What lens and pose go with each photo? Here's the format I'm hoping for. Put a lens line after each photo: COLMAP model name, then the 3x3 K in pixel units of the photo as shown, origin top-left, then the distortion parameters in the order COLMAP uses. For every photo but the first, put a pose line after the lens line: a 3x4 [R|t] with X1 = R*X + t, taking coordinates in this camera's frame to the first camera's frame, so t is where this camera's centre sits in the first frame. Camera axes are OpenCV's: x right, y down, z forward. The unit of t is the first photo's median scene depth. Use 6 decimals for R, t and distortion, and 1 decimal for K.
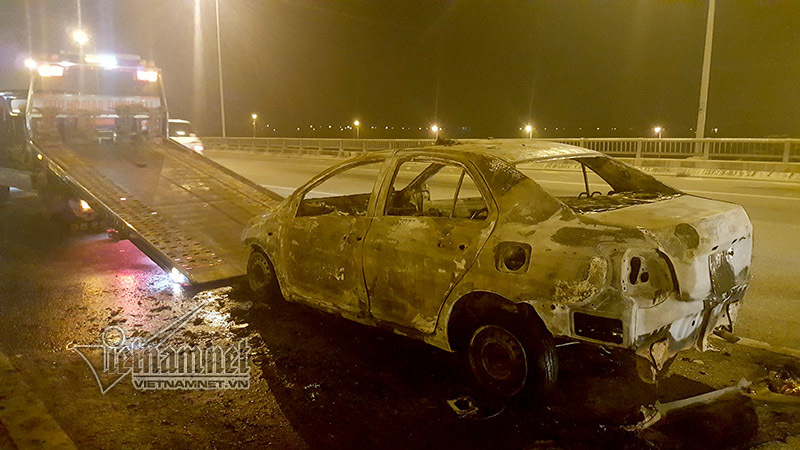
lens RADIAL K [[590.2, 0, 400.0], [0, 590.2, 225.0], [0, 0, 1]] dist [0.035199, -0.006132]
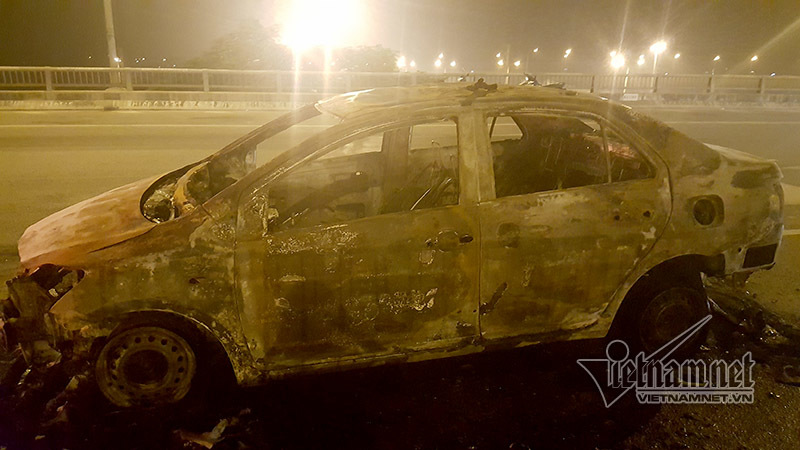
lens RADIAL K [[590.2, 0, 400.0], [0, 590.2, 225.0], [0, 0, 1]] dist [0.035199, -0.006132]
pose [[0.502600, -0.223199, 0.835210, -0.615373], [0.124222, 0.974717, 0.185728, -0.116832], [-0.855548, 0.010405, 0.517620, 0.663853]]
